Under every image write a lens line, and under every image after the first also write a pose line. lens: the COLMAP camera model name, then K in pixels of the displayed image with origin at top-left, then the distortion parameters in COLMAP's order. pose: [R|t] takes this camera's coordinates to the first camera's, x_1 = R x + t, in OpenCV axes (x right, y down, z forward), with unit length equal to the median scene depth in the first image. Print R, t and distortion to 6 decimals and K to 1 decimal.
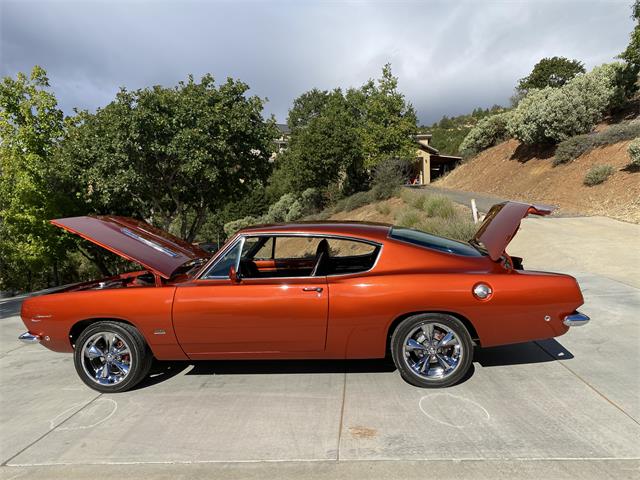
lens RADIAL K [[489.3, 0, 324.3], [0, 489.3, 240.2], [0, 0, 1]] dist [0.012400, -0.003912]
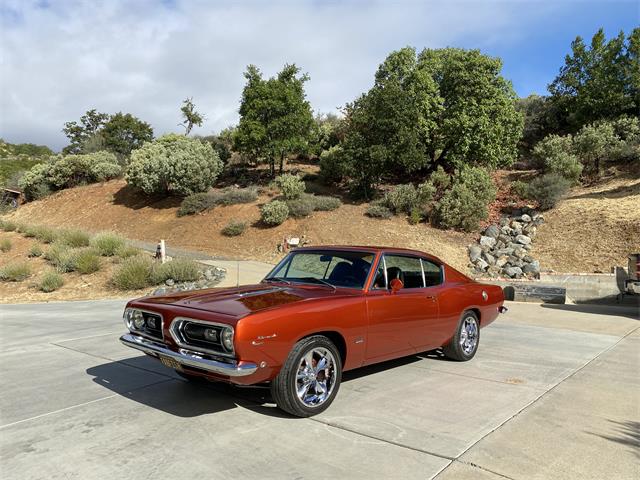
lens RADIAL K [[488.5, 0, 323.7], [0, 488.5, 242.4], [0, 0, 1]] dist [0.072755, -0.141981]
pose [[0.582287, 0.073388, 0.809664, -0.832571], [0.004336, 0.995623, -0.093362, 0.050108], [-0.812972, 0.057874, 0.579420, 0.295578]]
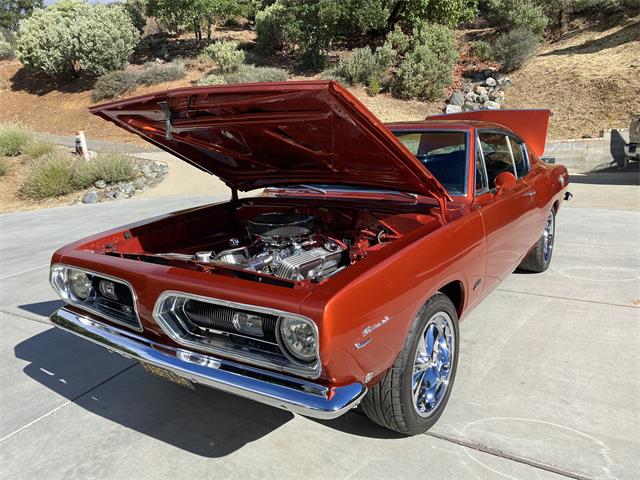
lens RADIAL K [[488.8, 0, 320.0], [0, 488.8, 240.0], [0, 0, 1]] dist [0.007496, -0.002304]
pose [[0.470649, -0.166559, 0.866457, -0.639341], [0.075861, 0.986023, 0.148336, 0.016671], [-0.879053, -0.004084, 0.476706, 0.588750]]
